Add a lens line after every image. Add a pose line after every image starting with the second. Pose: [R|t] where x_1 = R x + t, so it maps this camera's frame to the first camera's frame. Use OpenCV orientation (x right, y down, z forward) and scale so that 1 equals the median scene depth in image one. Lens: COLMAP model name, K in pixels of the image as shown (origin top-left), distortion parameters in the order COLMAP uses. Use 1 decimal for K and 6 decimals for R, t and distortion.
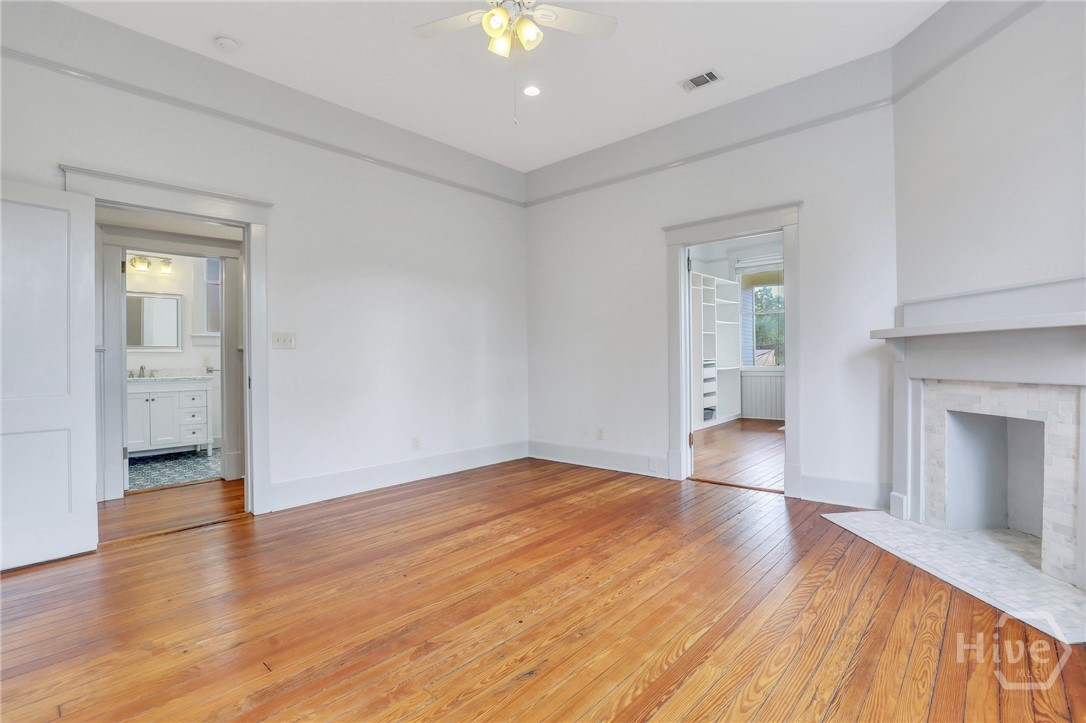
lens RADIAL K [[509.9, 0, 545.5], [0, 509.9, 354.1], [0, 0, 1]] dist [-0.023868, 0.000011]
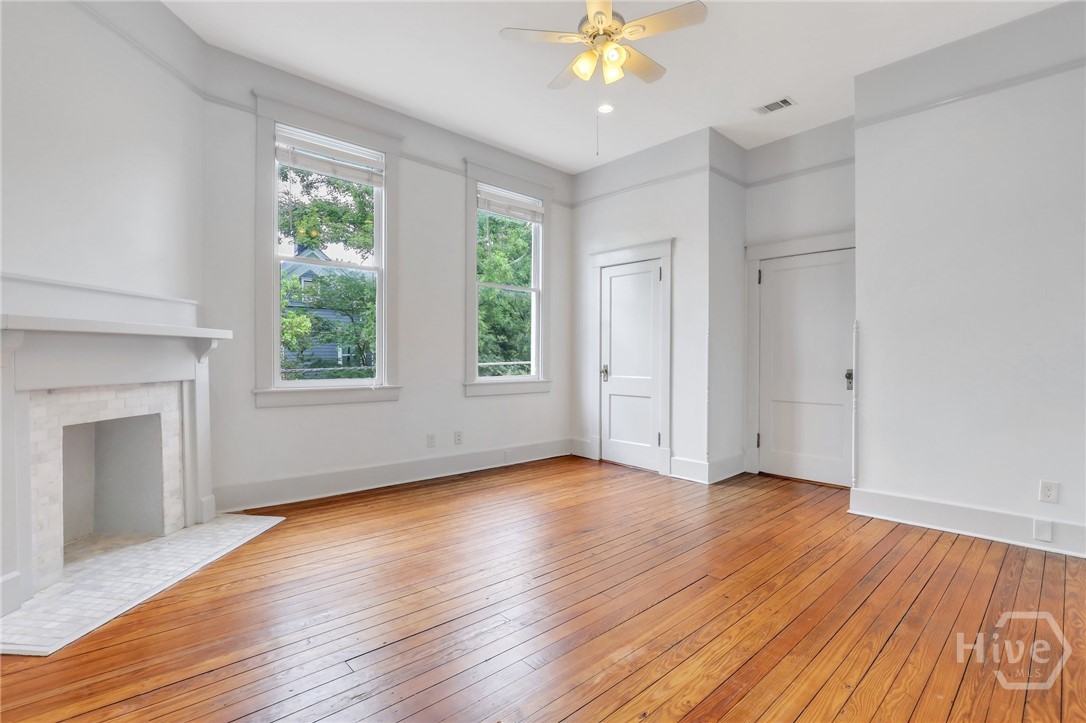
lens RADIAL K [[512.5, 0, 543.0], [0, 512.5, 361.5], [0, 0, 1]] dist [-0.020728, -0.000029]
pose [[-0.994953, 0.003681, 0.100279, -0.039562], [0.003648, 0.999993, -0.000513, 0.012827], [-0.100280, -0.000144, -0.994959, 1.818457]]
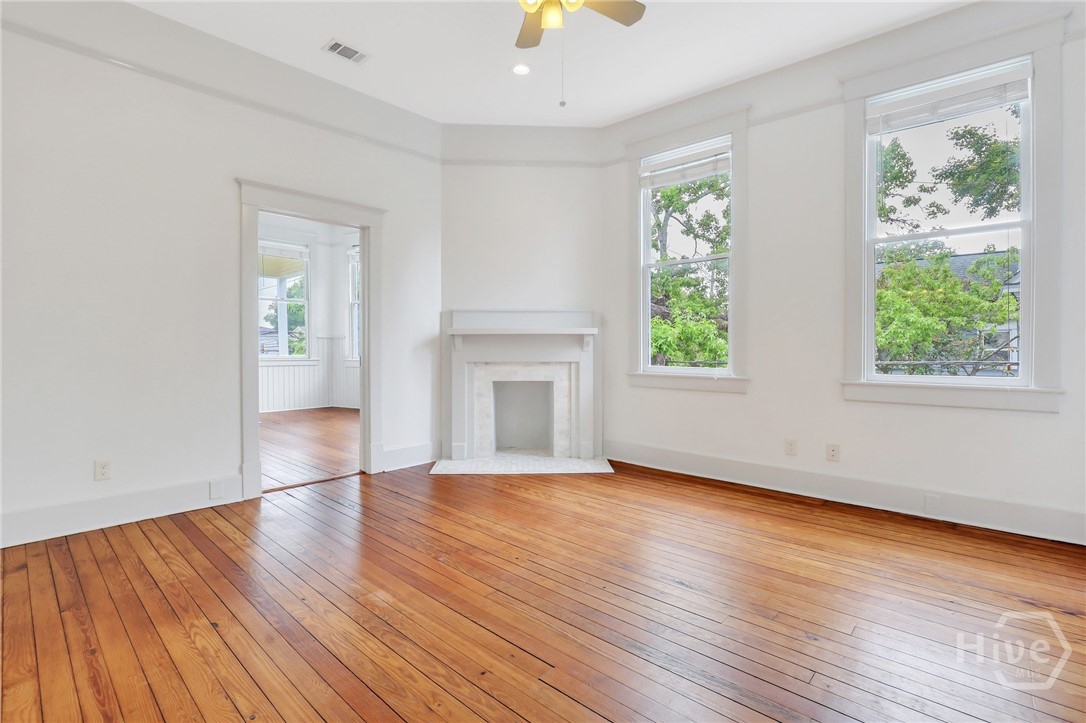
lens RADIAL K [[509.9, 0, 545.5], [0, 509.9, 354.1], [0, 0, 1]] dist [-0.023868, 0.000011]
pose [[0.017027, -0.004685, 0.999844, -0.873730], [-0.008929, 0.999948, 0.004838, 0.016388], [-0.999815, -0.009010, 0.016985, 0.851727]]
